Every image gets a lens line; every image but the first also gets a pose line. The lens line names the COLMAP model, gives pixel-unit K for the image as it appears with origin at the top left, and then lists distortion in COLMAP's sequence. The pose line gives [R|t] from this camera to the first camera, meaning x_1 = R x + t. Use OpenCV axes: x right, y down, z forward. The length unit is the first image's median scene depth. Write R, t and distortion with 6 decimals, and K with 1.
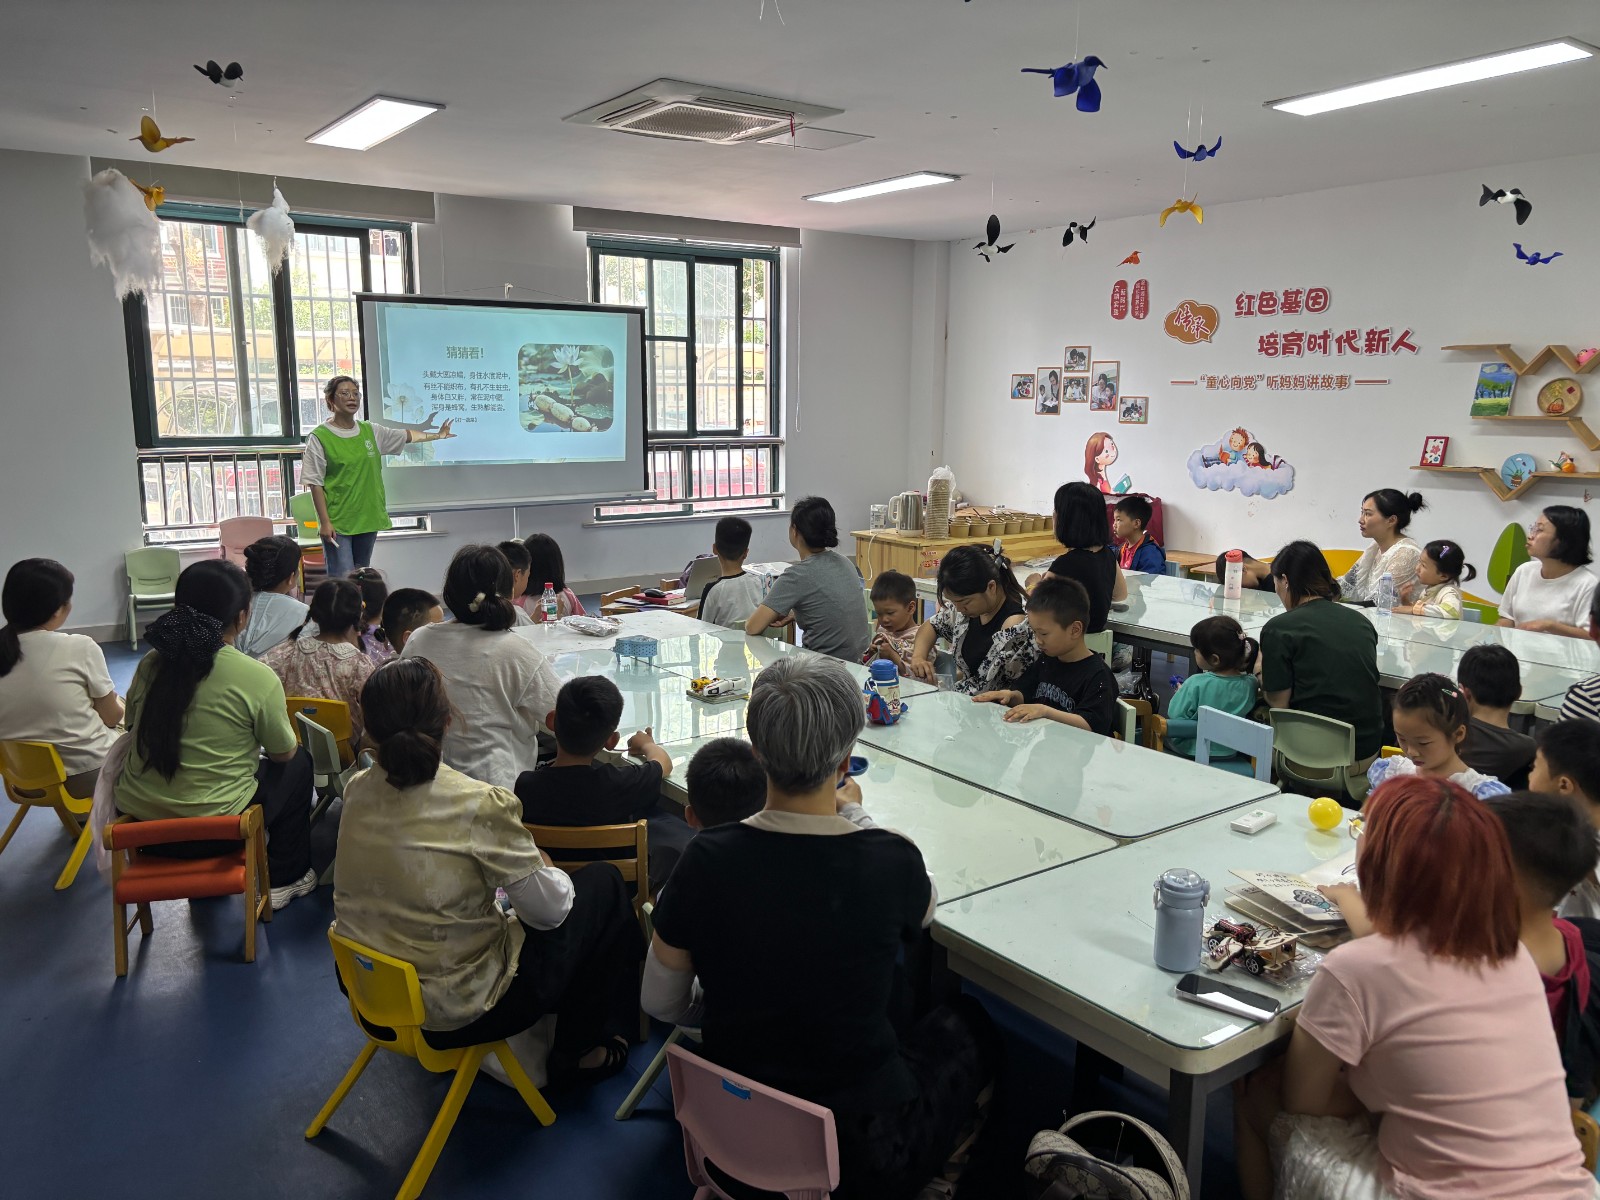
lens RADIAL K [[1208.0, 0, 823.9], [0, 1208.0, 592.8], [0, 0, 1]] dist [0.032838, -0.014884]
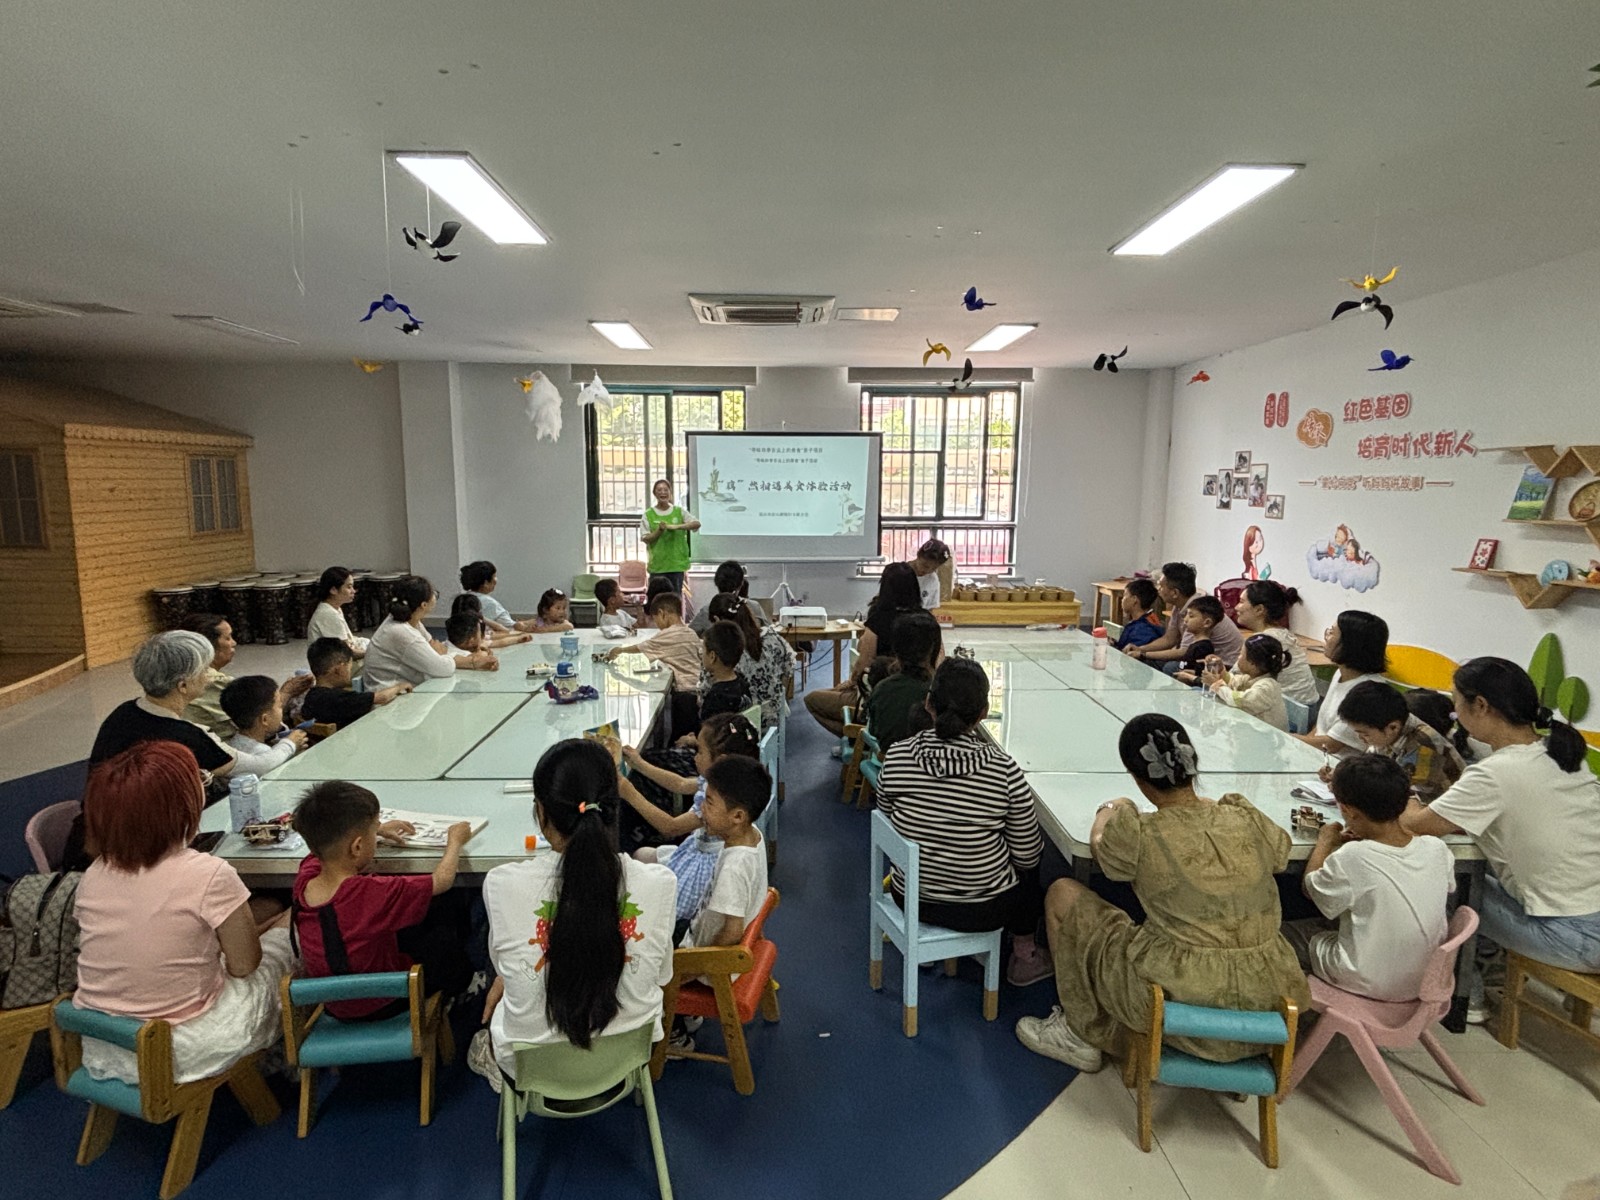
lens RADIAL K [[855.2, 0, 780.1], [0, 855.2, 600.1], [0, 0, 1]] dist [-0.000140, -0.000423]
pose [[0.822484, 0.077267, -0.563516, 0.365591], [-0.095269, 0.995448, -0.002558, -0.020026], [0.560753, 0.055789, 0.826101, 0.096663]]
